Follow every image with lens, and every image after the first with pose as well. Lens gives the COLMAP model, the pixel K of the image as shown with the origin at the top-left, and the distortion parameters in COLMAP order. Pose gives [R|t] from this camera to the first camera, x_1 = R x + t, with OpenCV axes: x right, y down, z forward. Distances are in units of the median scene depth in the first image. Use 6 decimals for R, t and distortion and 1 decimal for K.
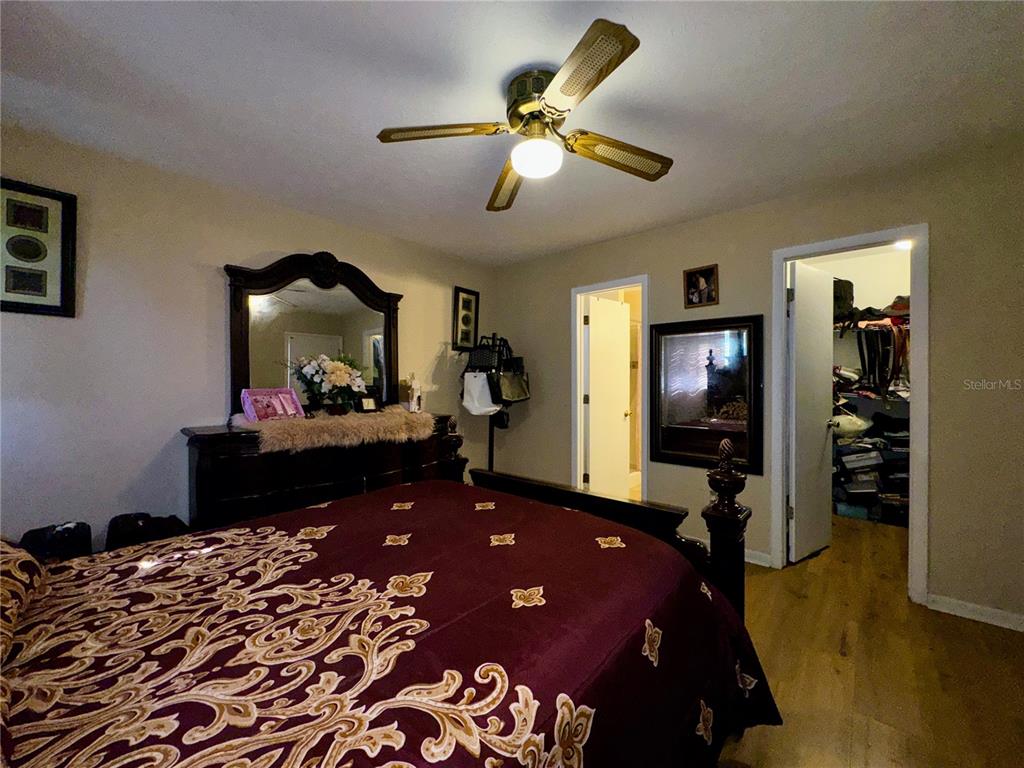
lens RADIAL K [[411.6, 0, 516.0], [0, 411.6, 382.2], [0, 0, 1]] dist [0.000856, 0.000113]
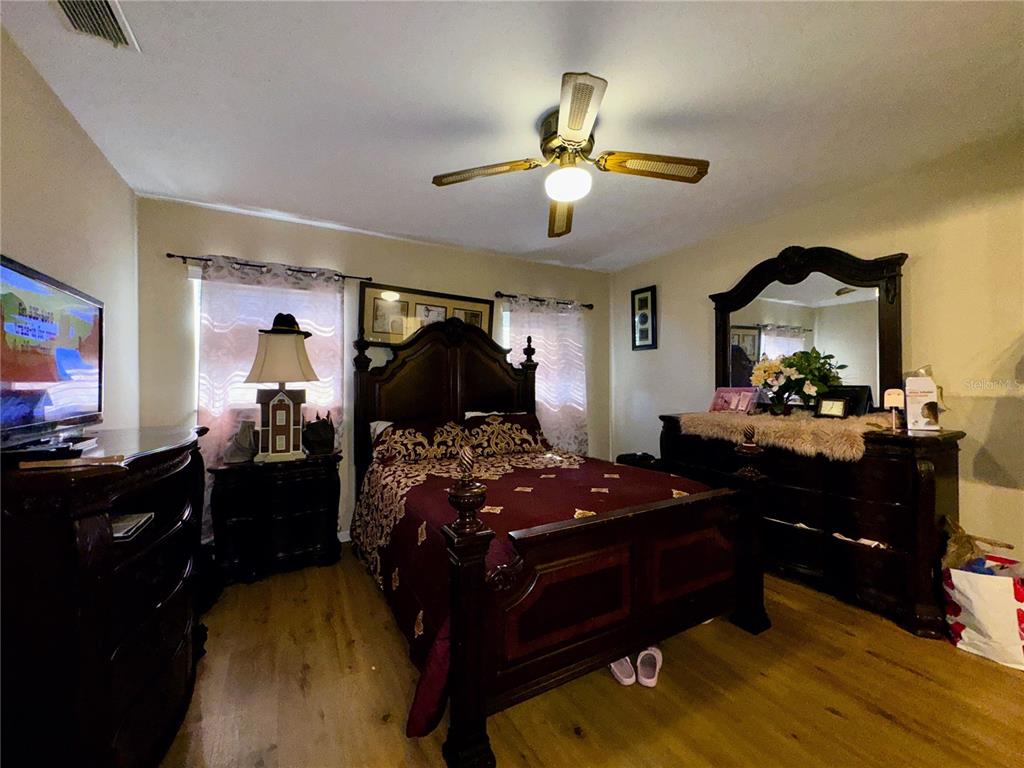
lens RADIAL K [[411.6, 0, 517.0], [0, 411.6, 384.3], [0, 0, 1]] dist [0.000856, 0.000113]
pose [[-0.329610, -0.007982, -0.944083, 0.740946], [-0.002918, 0.999968, -0.007436, 0.016689], [0.944113, 0.000304, -0.329623, 0.811157]]
